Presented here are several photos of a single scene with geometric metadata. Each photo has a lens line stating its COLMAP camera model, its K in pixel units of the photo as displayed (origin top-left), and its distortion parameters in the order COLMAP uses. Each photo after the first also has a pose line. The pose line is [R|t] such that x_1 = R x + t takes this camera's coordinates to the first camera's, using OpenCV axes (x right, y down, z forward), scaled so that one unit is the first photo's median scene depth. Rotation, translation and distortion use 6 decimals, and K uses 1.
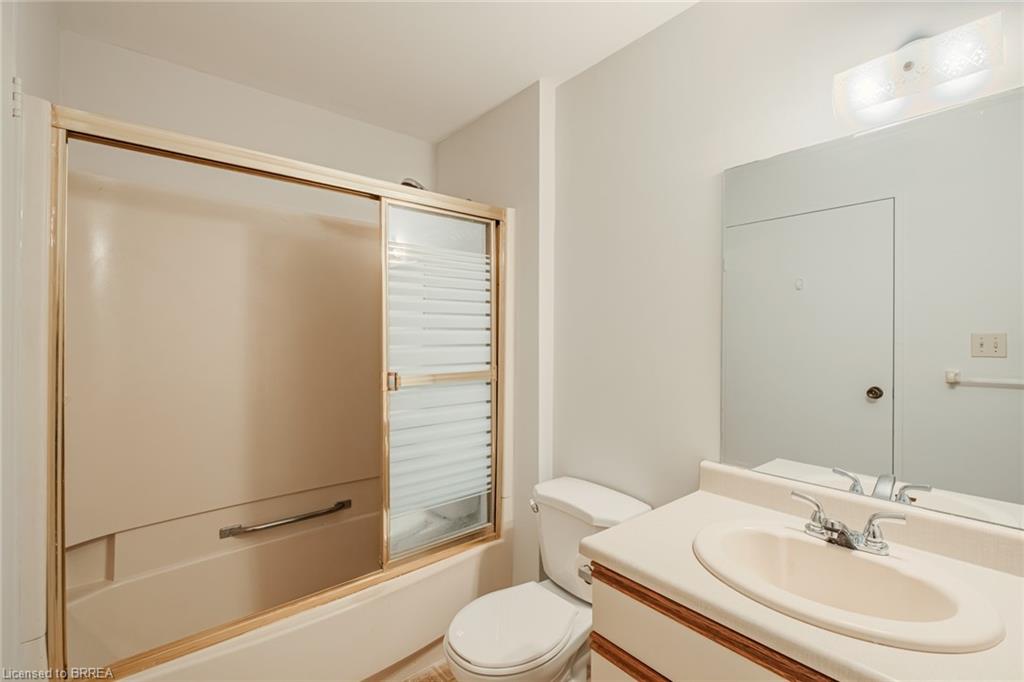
lens RADIAL K [[442.9, 0, 512.3], [0, 442.9, 340.1], [0, 0, 1]] dist [-0.003539, -0.001040]
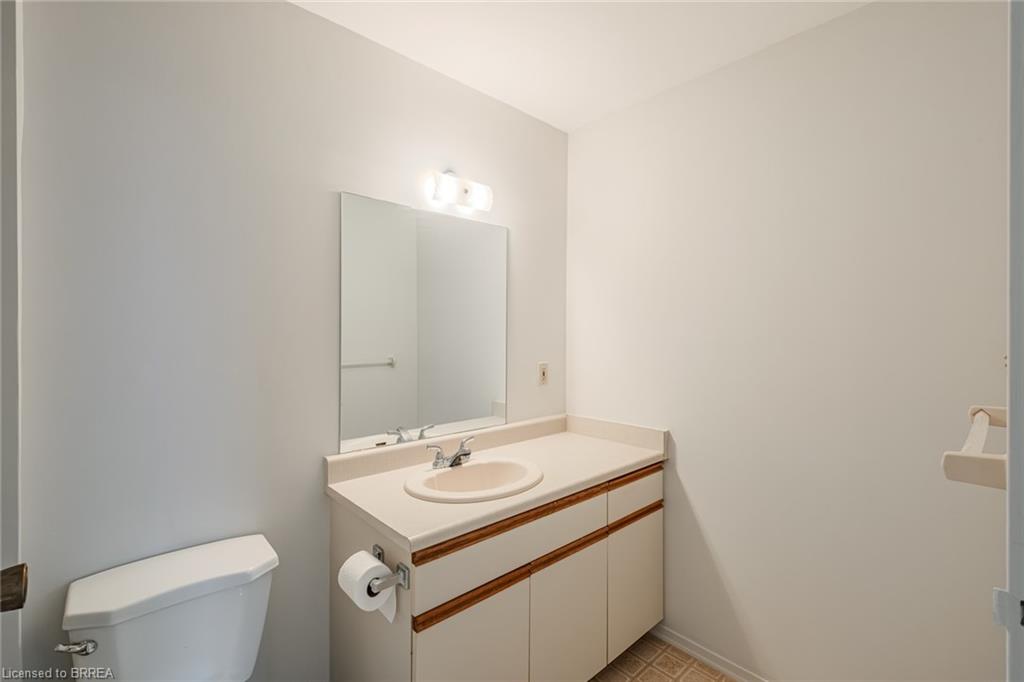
lens RADIAL K [[442.9, 0, 512.5], [0, 442.9, 338.0], [0, 0, 1]] dist [-0.003539, -0.001040]
pose [[-0.034471, -0.005948, 0.999388, -0.988057], [-0.001555, 0.999981, 0.005898, -0.033650], [-0.999404, -0.001351, -0.034480, 0.875669]]
